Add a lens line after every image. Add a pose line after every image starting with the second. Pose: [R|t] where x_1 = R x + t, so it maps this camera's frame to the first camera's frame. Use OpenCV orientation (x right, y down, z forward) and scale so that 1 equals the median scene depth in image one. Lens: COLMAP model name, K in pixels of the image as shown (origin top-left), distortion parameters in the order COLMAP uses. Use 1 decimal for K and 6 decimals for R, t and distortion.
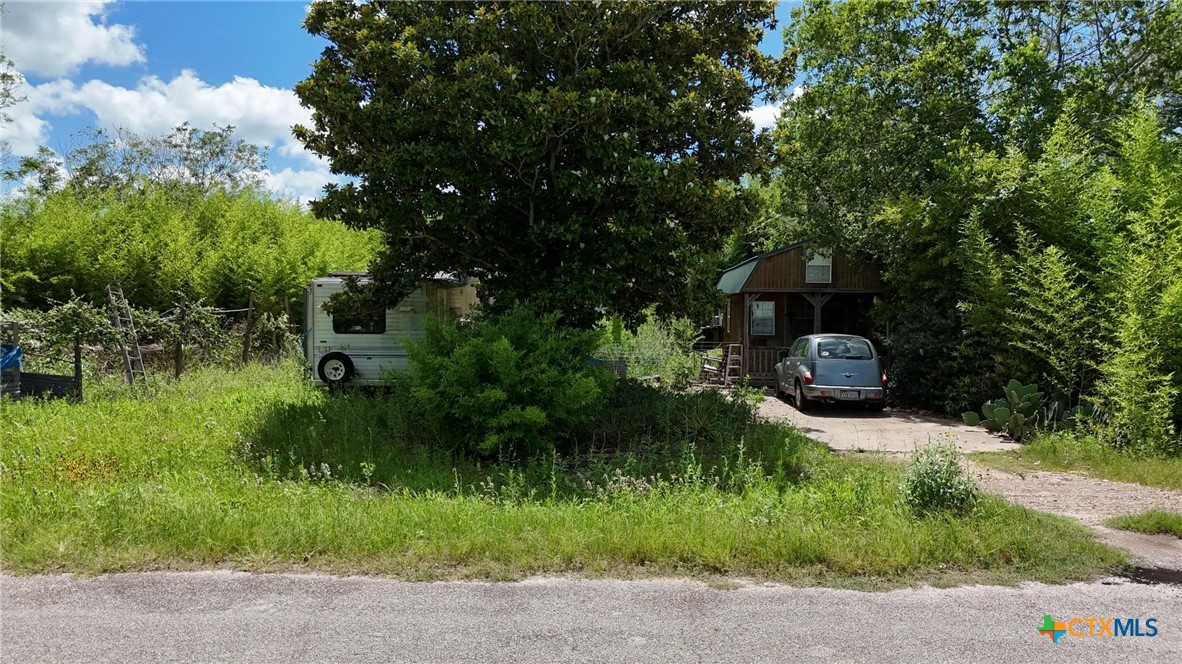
lens RADIAL K [[862.2, 0, 587.1], [0, 862.2, 331.1], [0, 0, 1]] dist [0.073798, -0.071773]
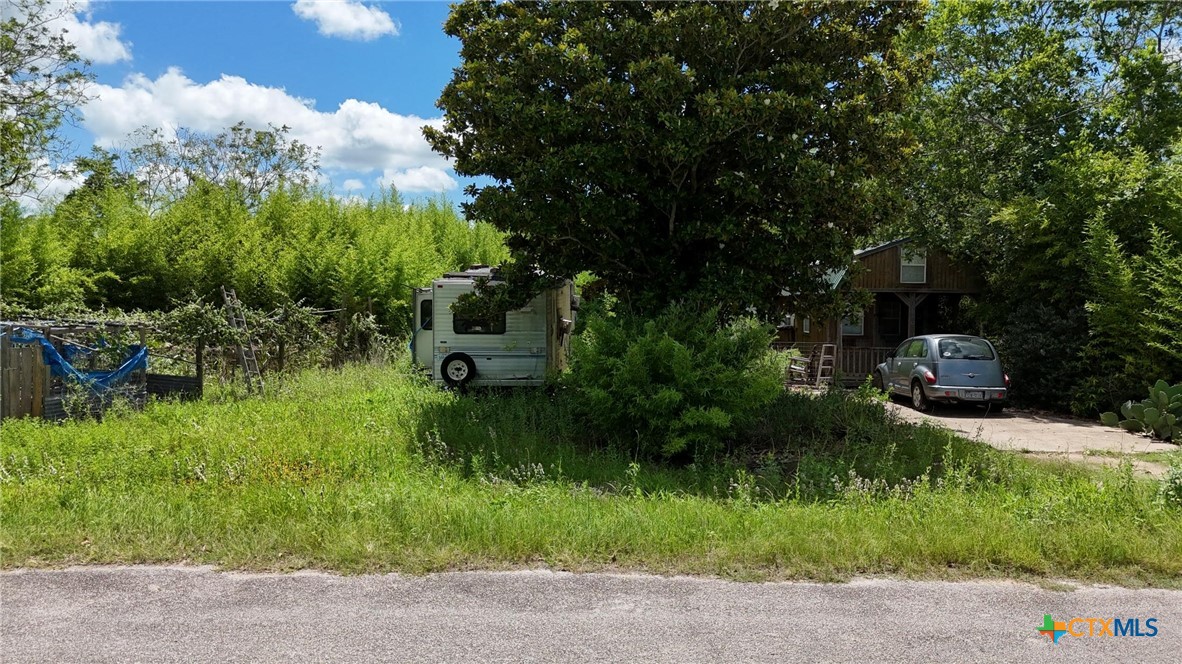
lens RADIAL K [[862.2, 0, 587.1], [0, 862.2, 331.1], [0, 0, 1]] dist [0.073798, -0.071773]
pose [[0.999926, -0.000308, 0.012143, -0.155963], [0.000301, 1.000000, 0.000645, -0.001280], [-0.012144, -0.000641, 0.999926, -0.001633]]
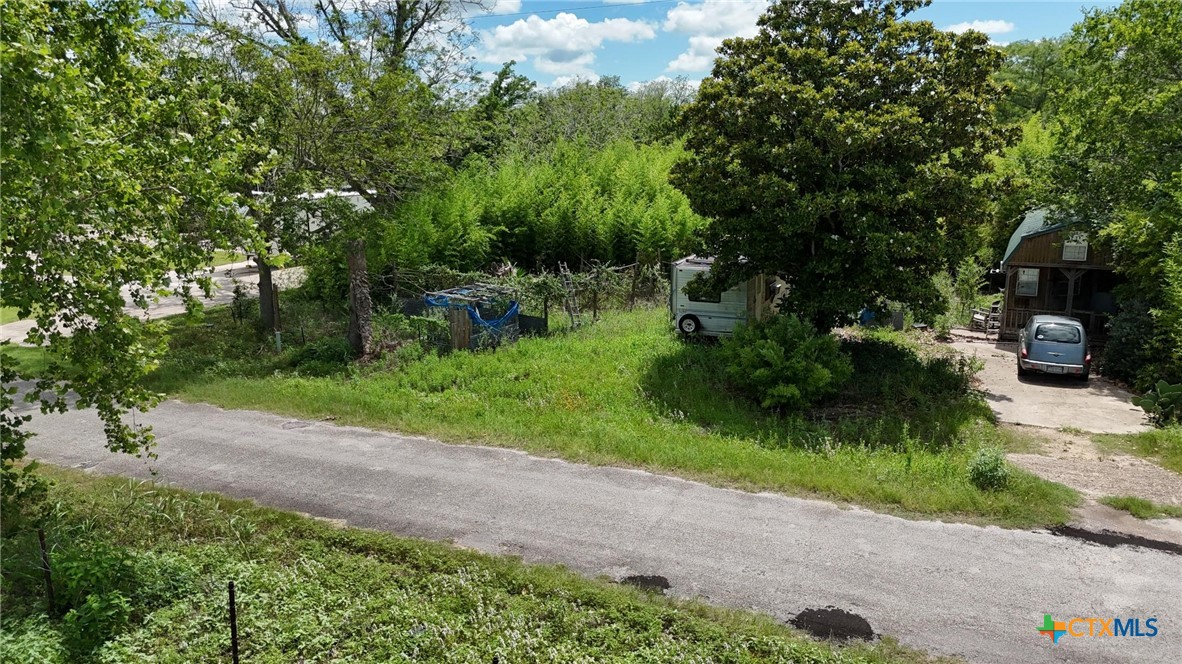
lens RADIAL K [[862.4, 0, 597.5], [0, 862.4, 330.5], [0, 0, 1]] dist [0.093715, -0.103182]
pose [[0.922918, 0.065902, -0.379315, 0.158476], [0.004009, 0.983542, 0.180634, -0.237068], [0.384976, -0.168231, 0.907464, -0.512053]]
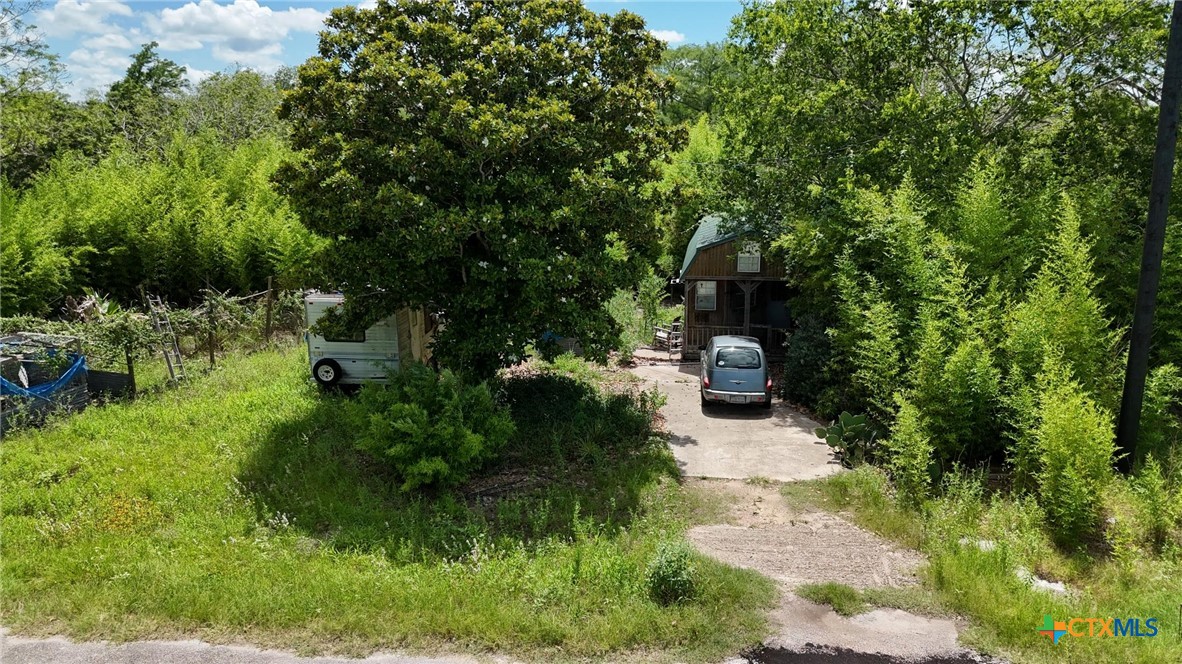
lens RADIAL K [[862.2, 0, 587.1], [0, 862.2, 331.1], [0, 0, 1]] dist [0.073798, -0.071773]
pose [[0.996897, 0.004363, -0.078594, 0.185952], [0.010393, 0.982425, 0.186370, -0.248422], [0.078026, -0.186608, 0.979331, -0.187411]]
